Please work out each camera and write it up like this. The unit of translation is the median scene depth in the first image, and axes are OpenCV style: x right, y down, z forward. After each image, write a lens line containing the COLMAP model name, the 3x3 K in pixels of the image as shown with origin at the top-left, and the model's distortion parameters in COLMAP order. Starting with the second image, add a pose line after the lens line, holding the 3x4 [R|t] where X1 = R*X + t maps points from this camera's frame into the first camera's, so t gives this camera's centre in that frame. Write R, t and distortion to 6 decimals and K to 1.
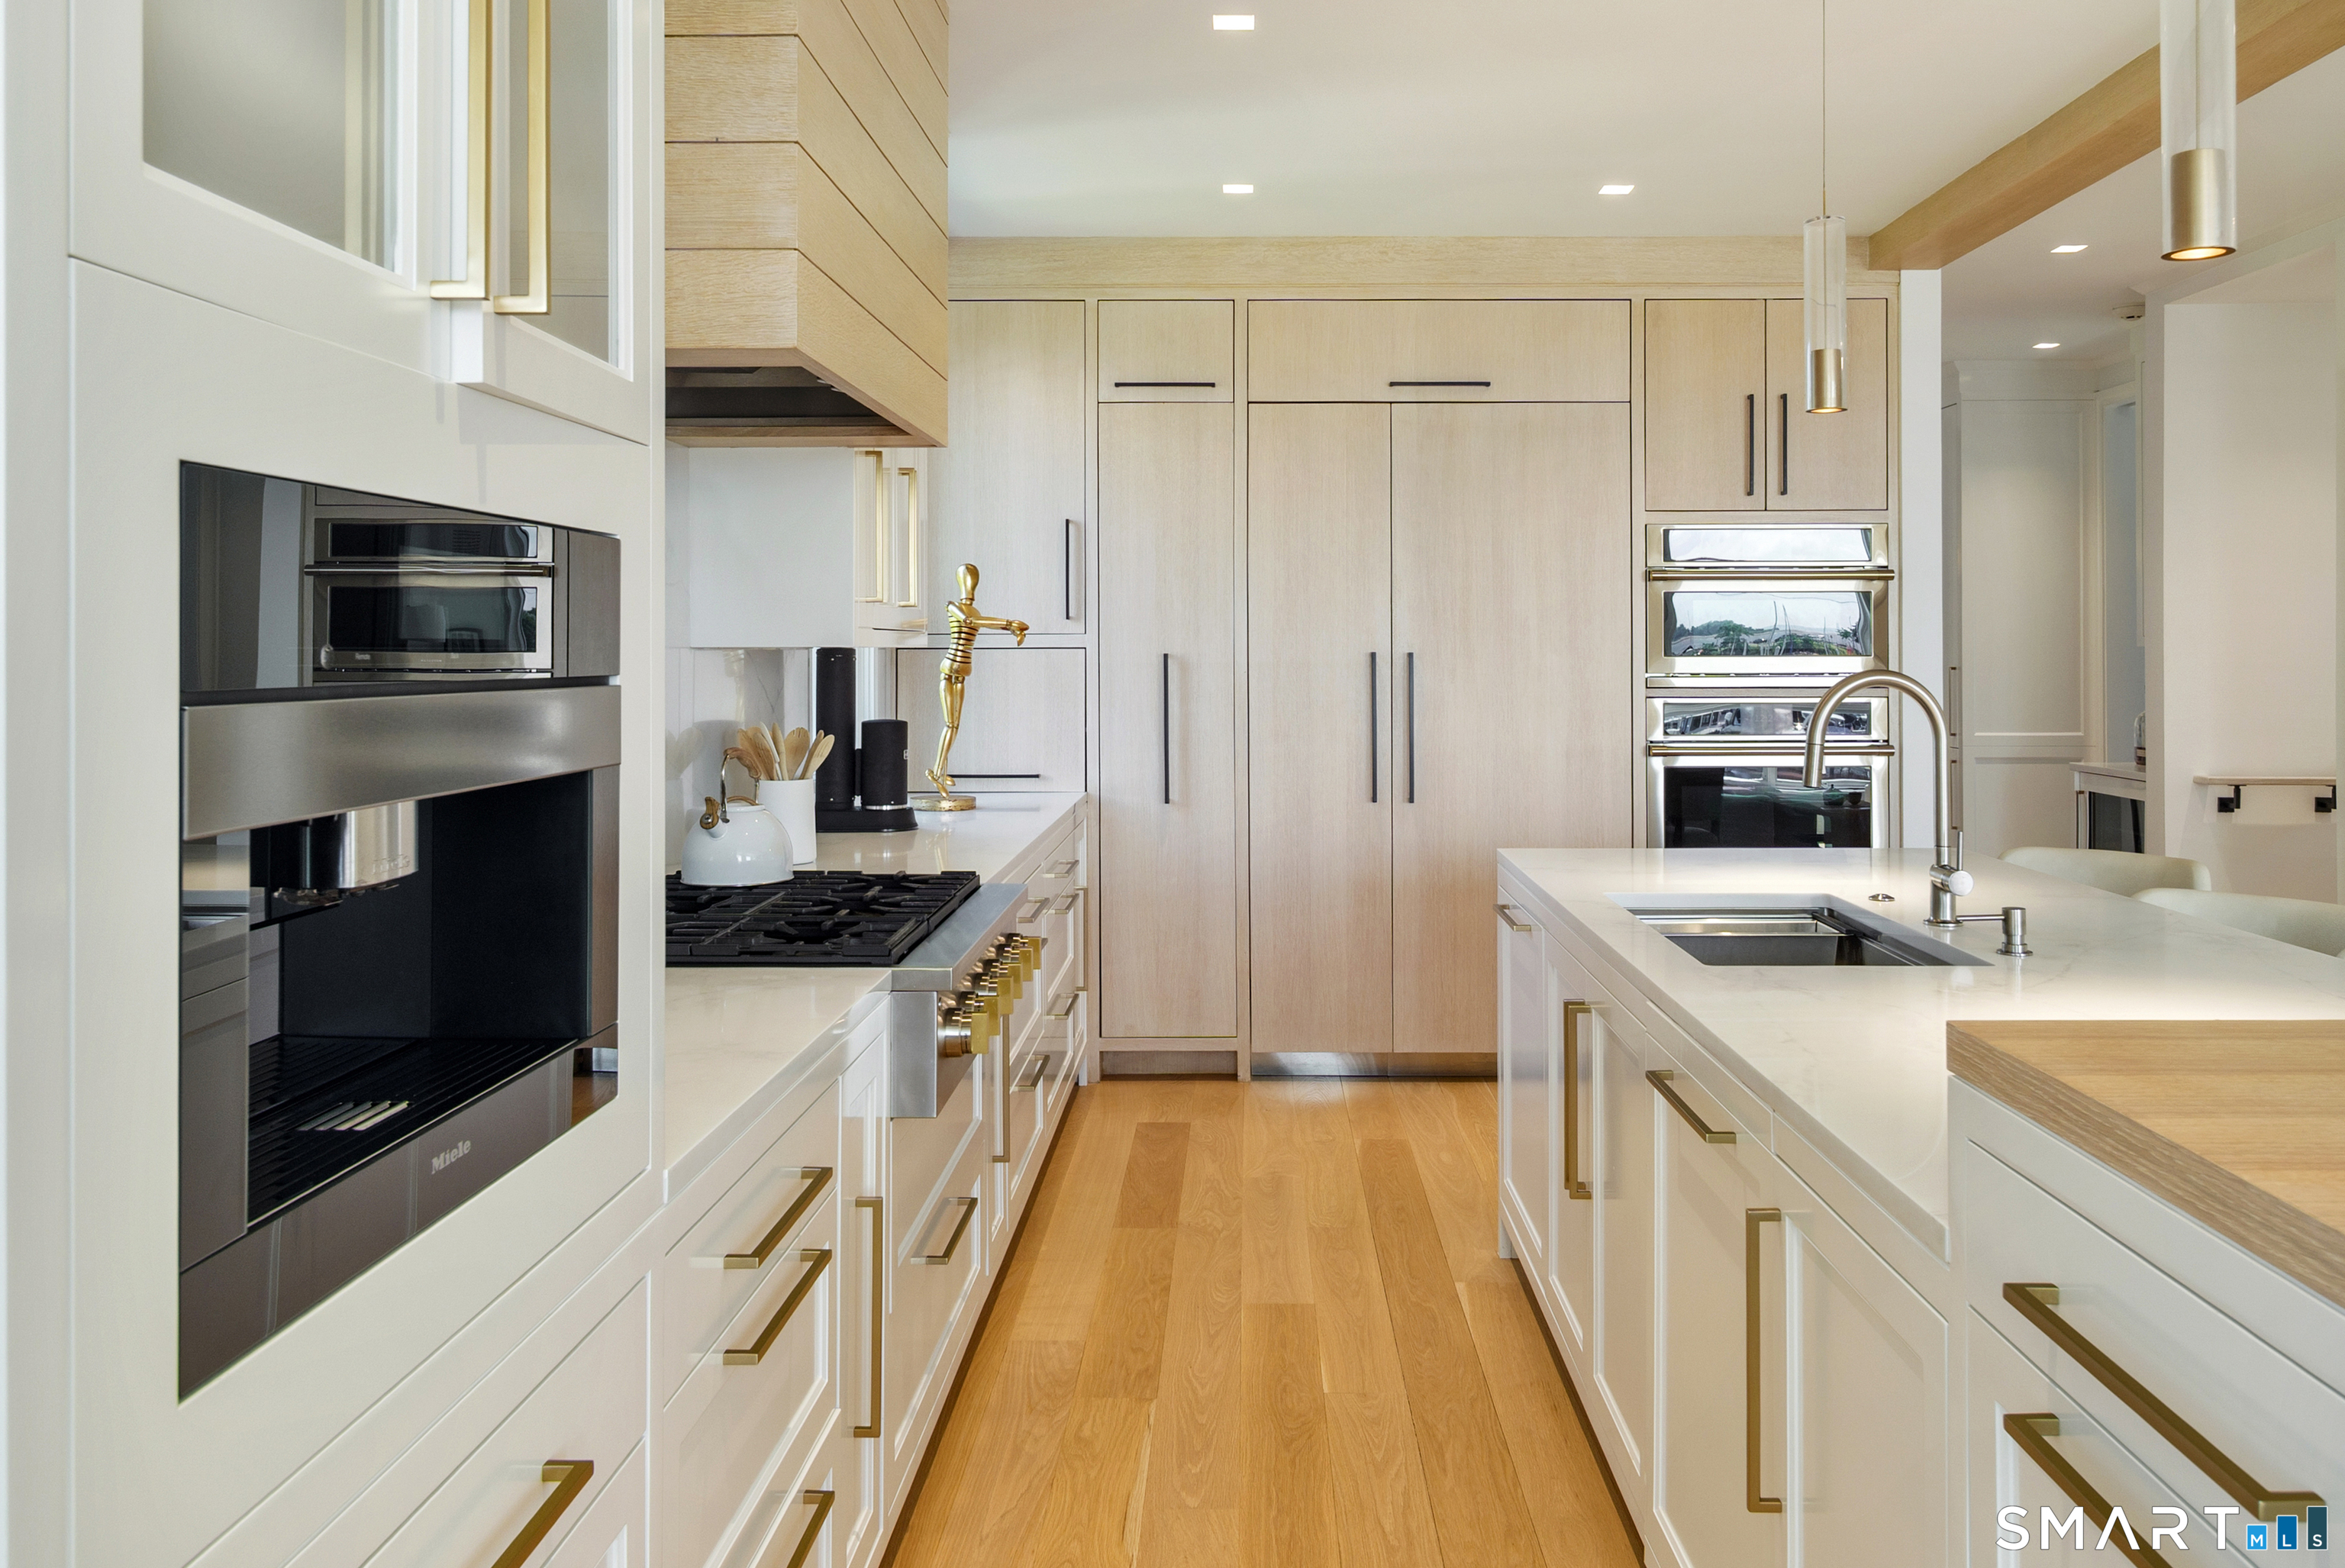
lens RADIAL K [[1776.9, 0, 1180.3], [0, 1776.9, 646.3], [0, 0, 1]] dist [-0.005316, -0.001271]
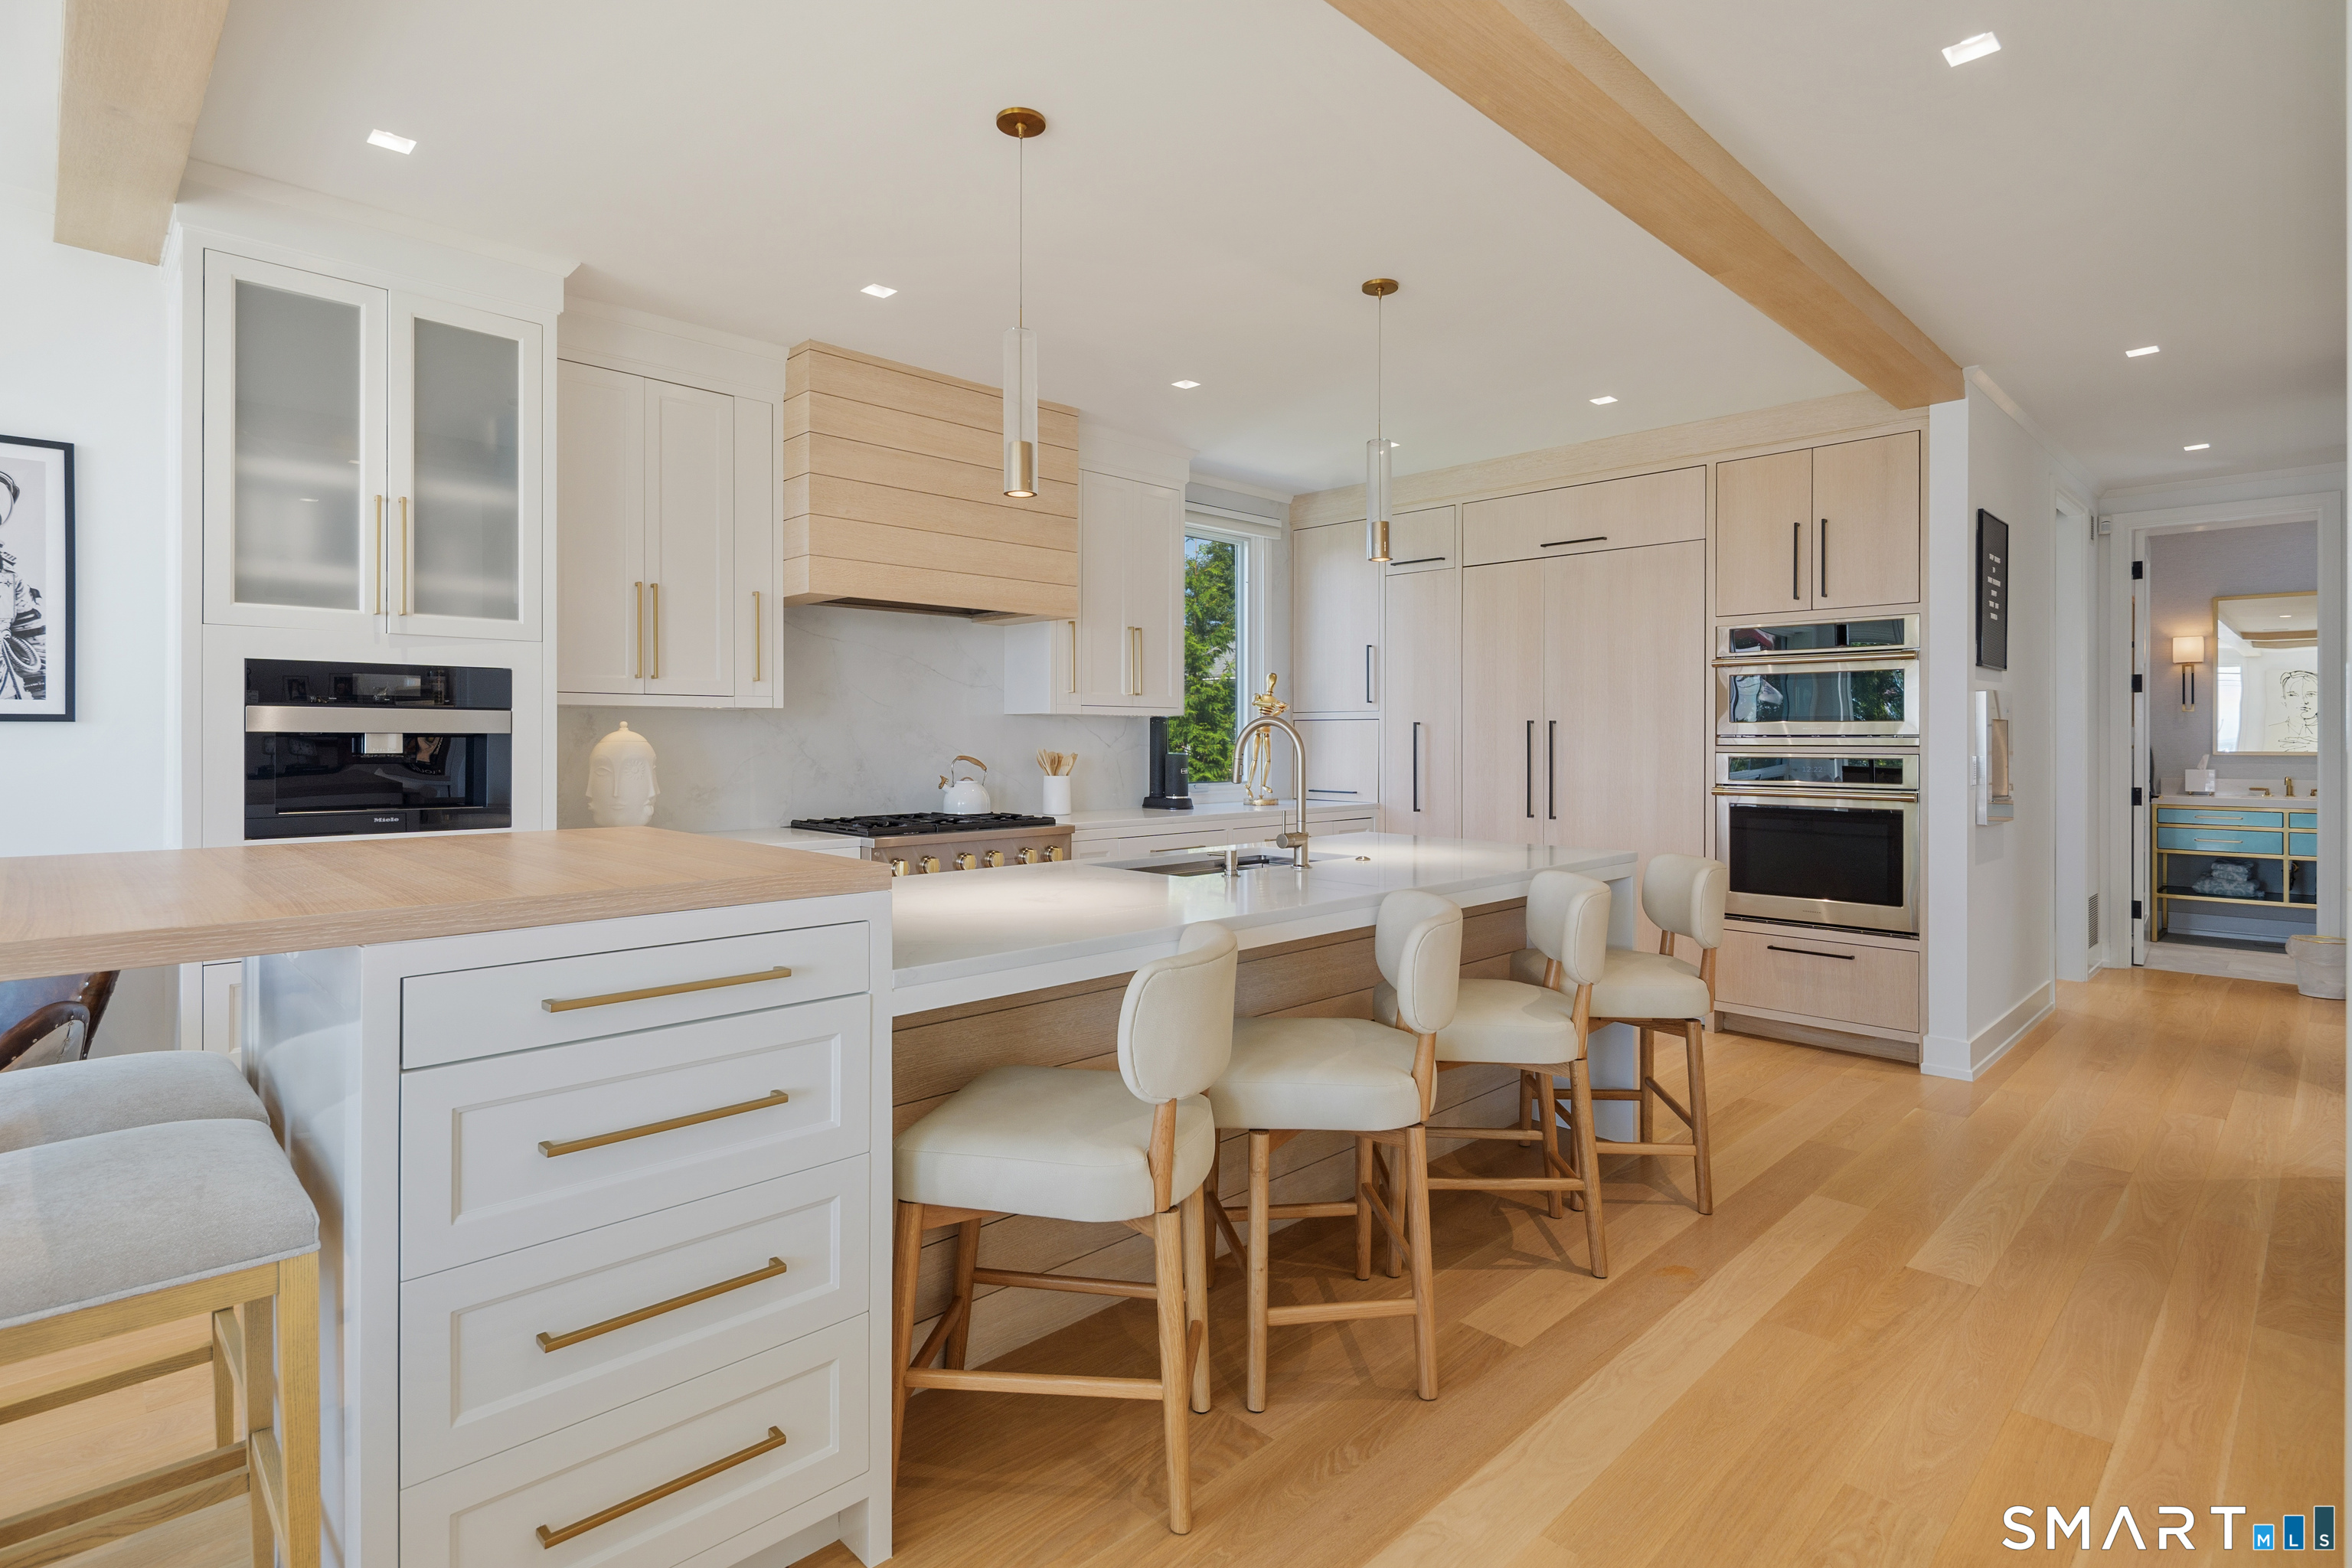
lens RADIAL K [[1133.2, 0, 1177.7], [0, 1133.2, 739.7], [0, 0, 1]] dist [0.003267, 0.000606]
pose [[0.717432, 0.006456, -0.696599, 0.575609], [-0.003852, 0.999979, 0.005300, 0.015927], [0.696618, -0.001119, 0.717441, 0.078263]]
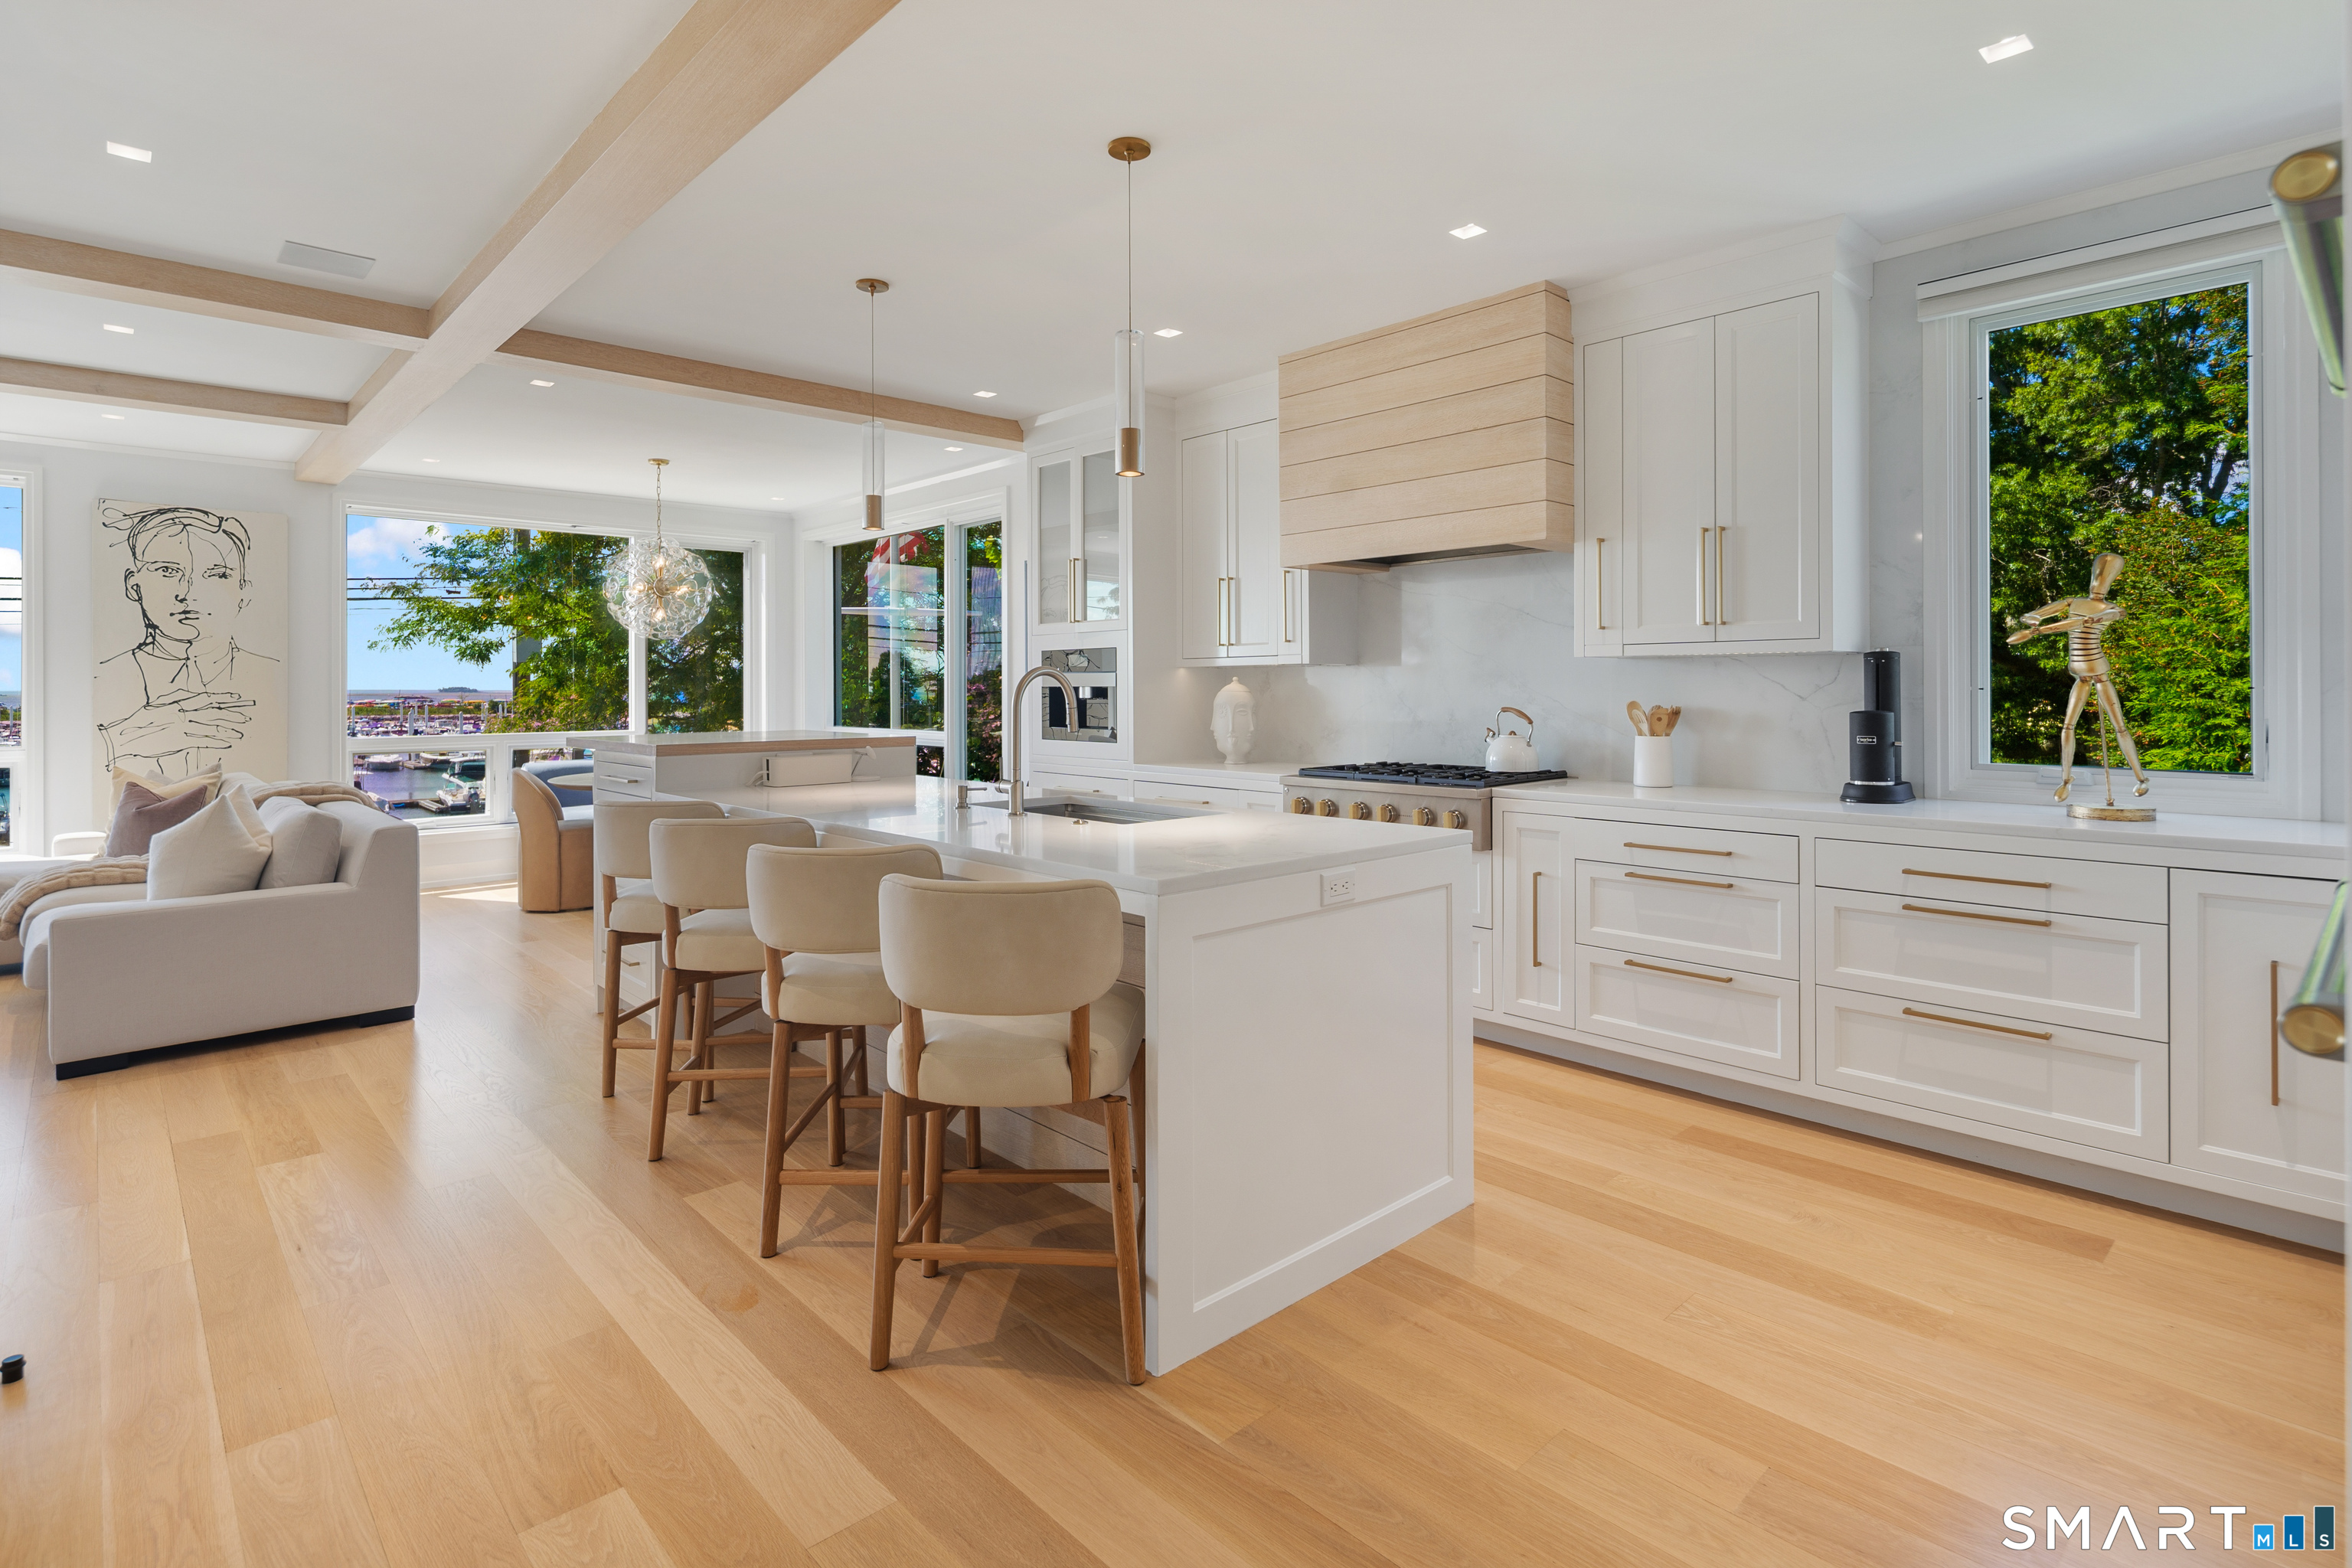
lens RADIAL K [[1156.5, 0, 1178.0], [0, 1156.5, 686.2], [0, 0, 1]] dist [-0.002285, -0.001502]
pose [[-0.706047, -0.002011, -0.708162, 0.580167], [0.002121, 0.999985, -0.004954, 0.022418], [0.708161, -0.005000, -0.706033, 0.987627]]
